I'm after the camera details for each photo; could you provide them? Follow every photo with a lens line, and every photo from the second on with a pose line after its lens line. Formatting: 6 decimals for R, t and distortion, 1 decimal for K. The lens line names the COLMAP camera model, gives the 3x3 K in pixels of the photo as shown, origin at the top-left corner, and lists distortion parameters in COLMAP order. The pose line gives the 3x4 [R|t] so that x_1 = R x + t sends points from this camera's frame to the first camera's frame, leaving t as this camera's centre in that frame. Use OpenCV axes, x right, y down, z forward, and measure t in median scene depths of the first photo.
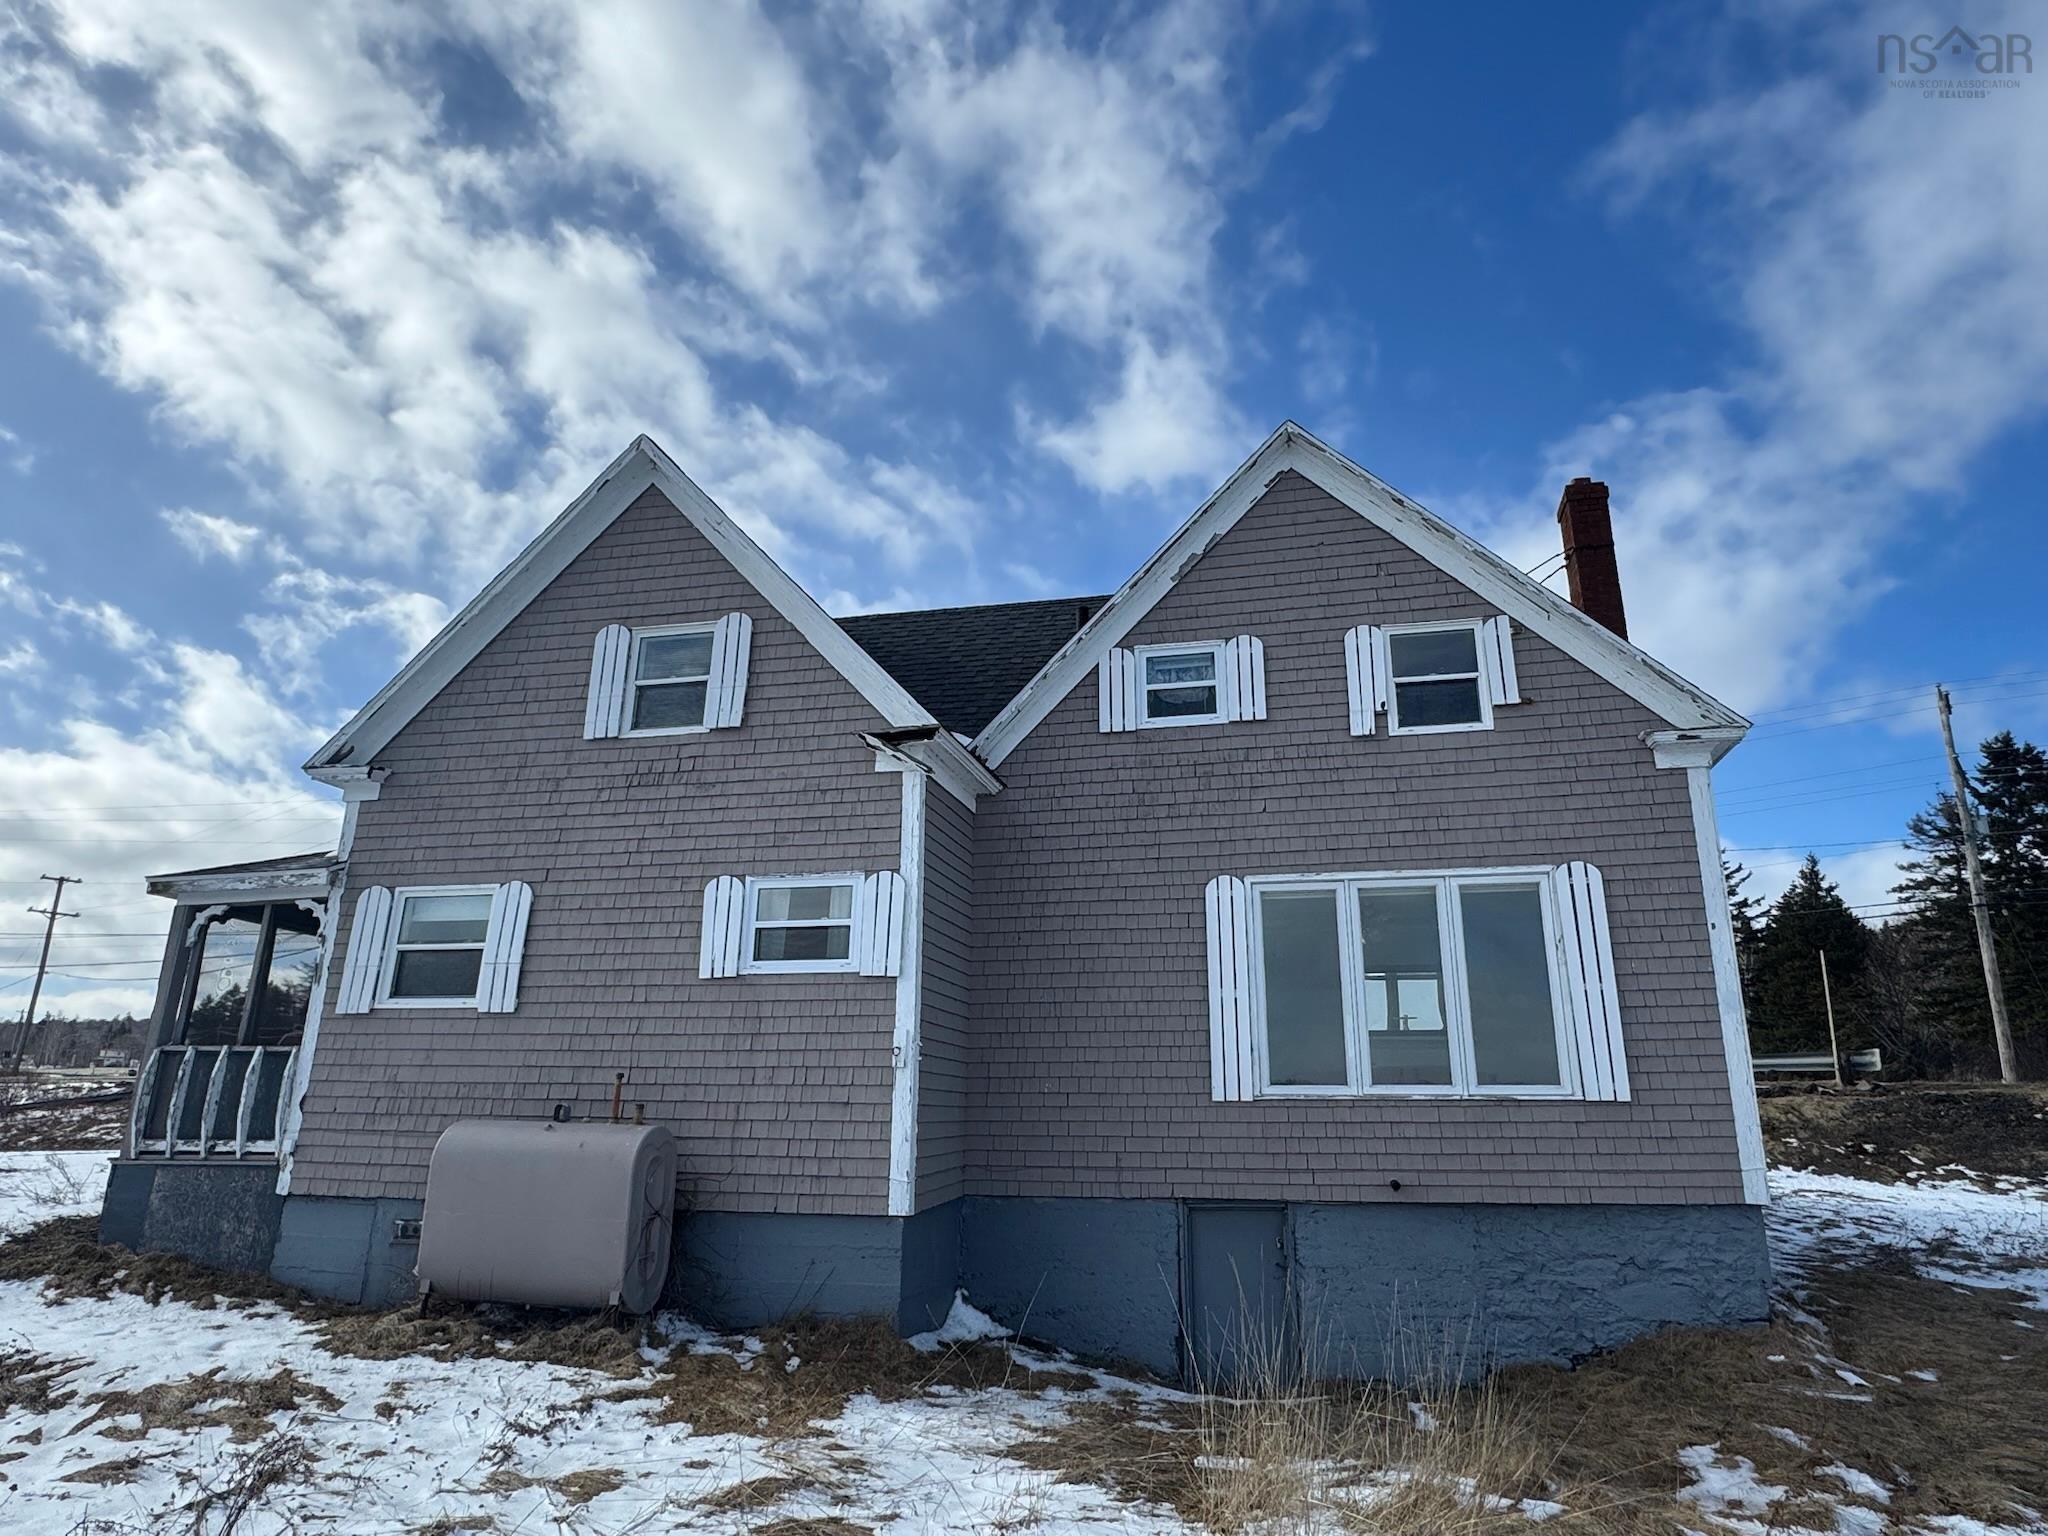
lens RADIAL K [[1202.2, 0, 1025.2], [0, 1202.2, 773.6], [0, 0, 1]] dist [-0.003955, -0.004582]
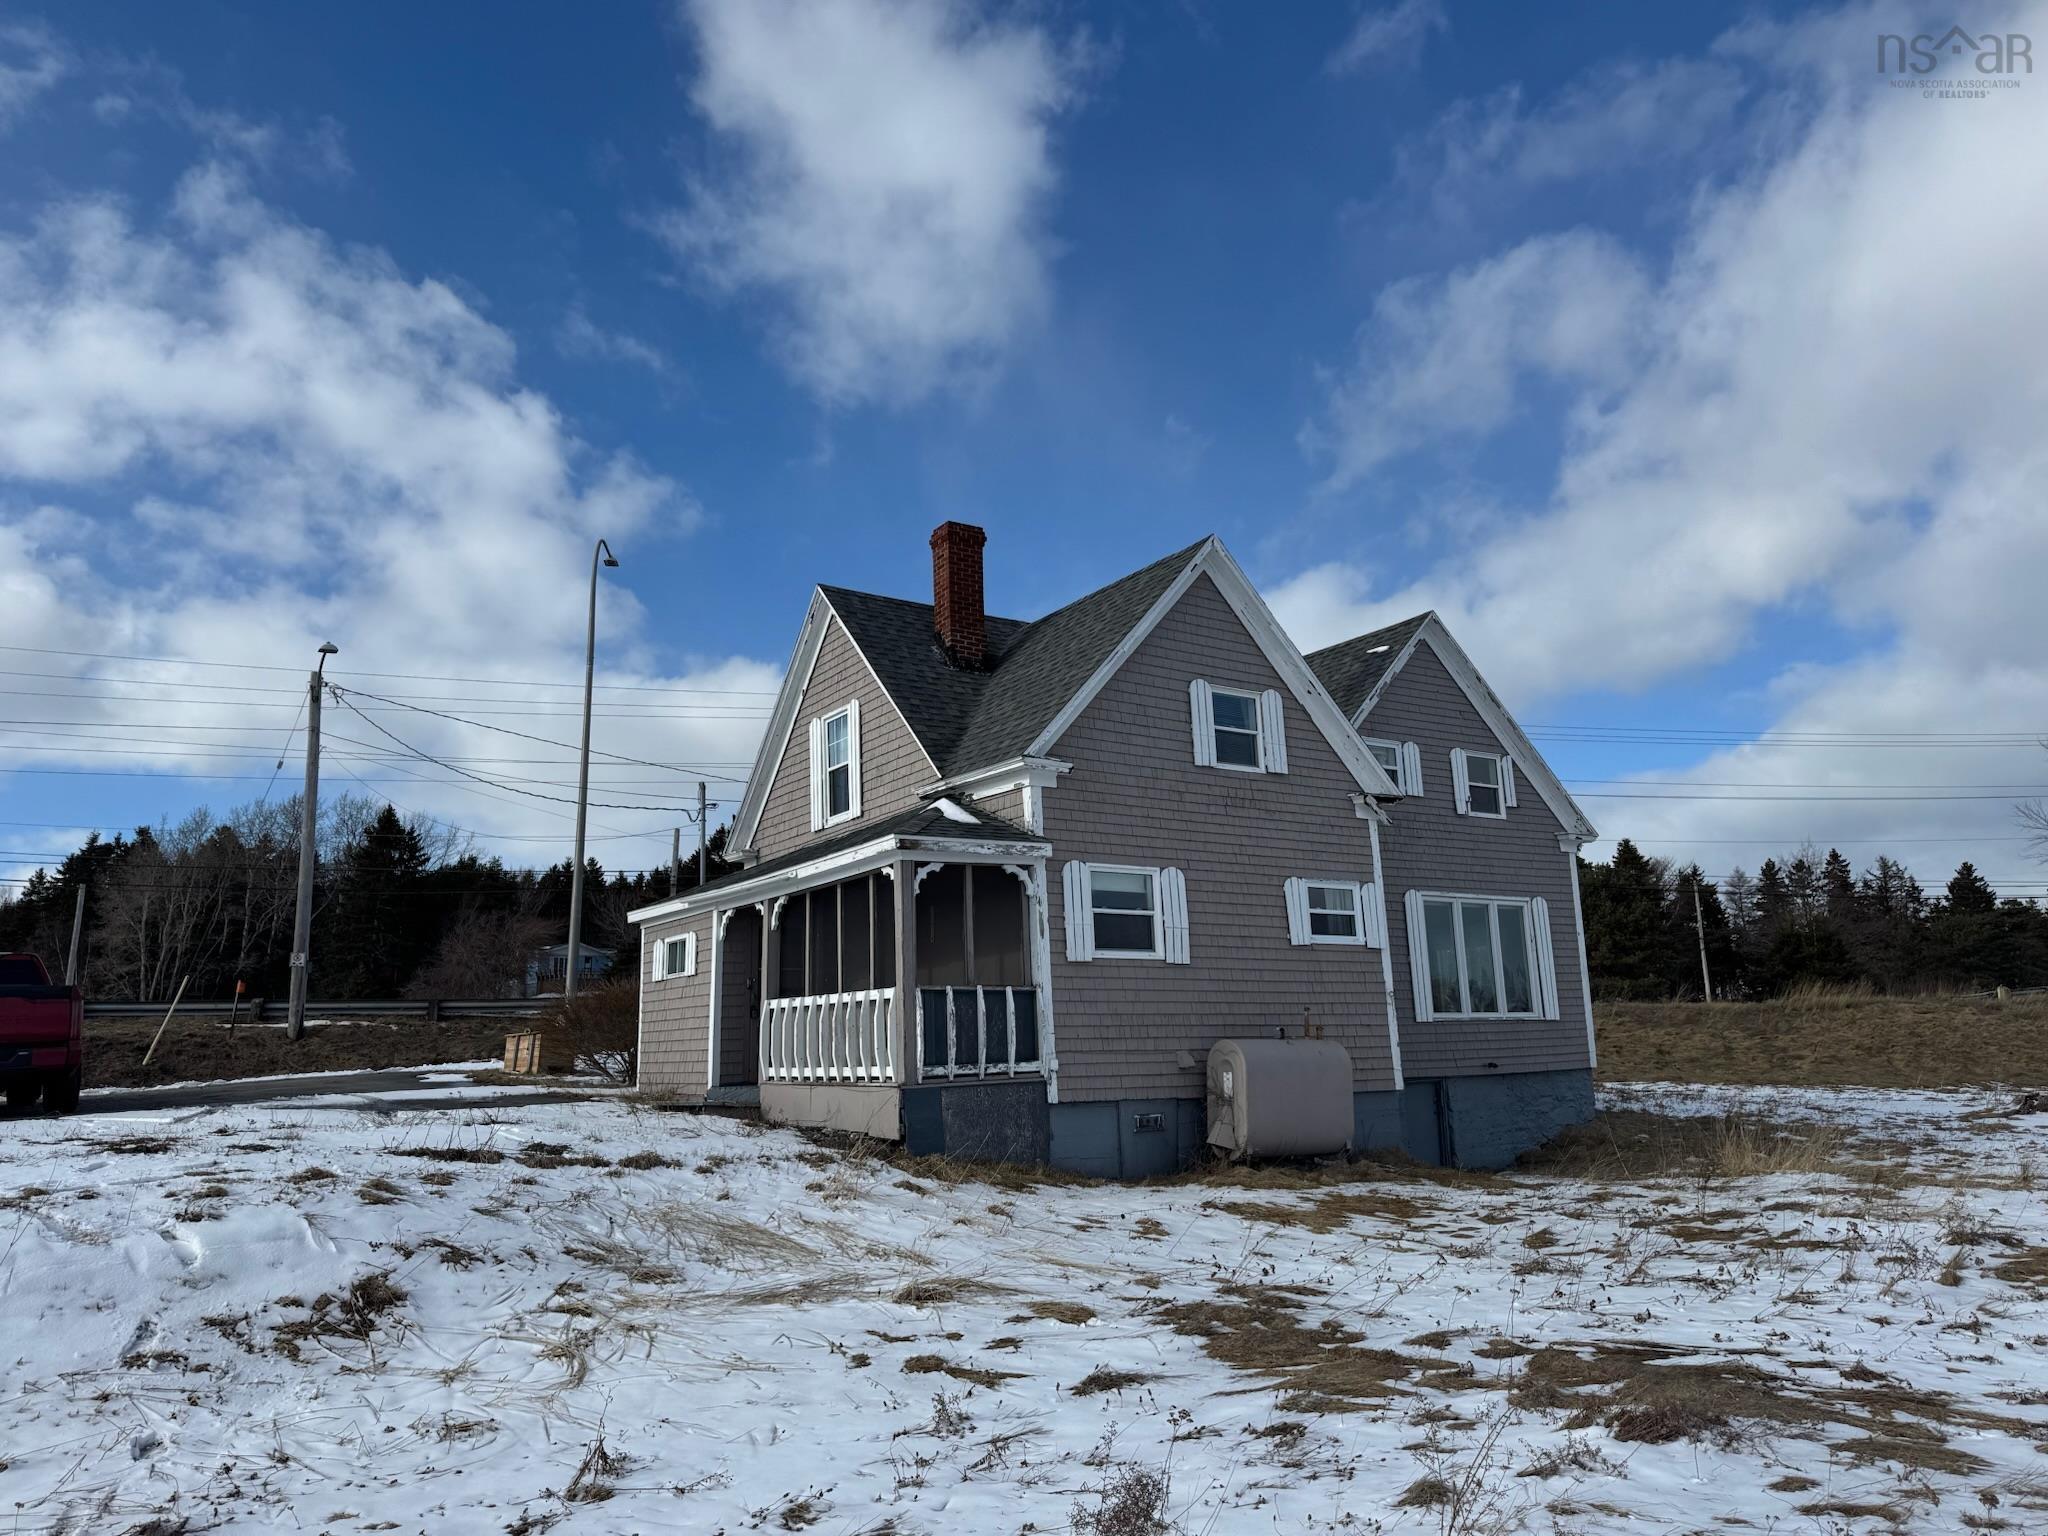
lens RADIAL K [[1419.8, 0, 1021.3], [0, 1419.8, 760.7], [0, 0, 1]] dist [0.077974, -0.000982]
pose [[0.684816, 0.118050, 0.719091, -1.708342], [-0.175366, 0.984489, 0.005388, -0.007559], [-0.707301, -0.129793, 0.694895, 0.020709]]
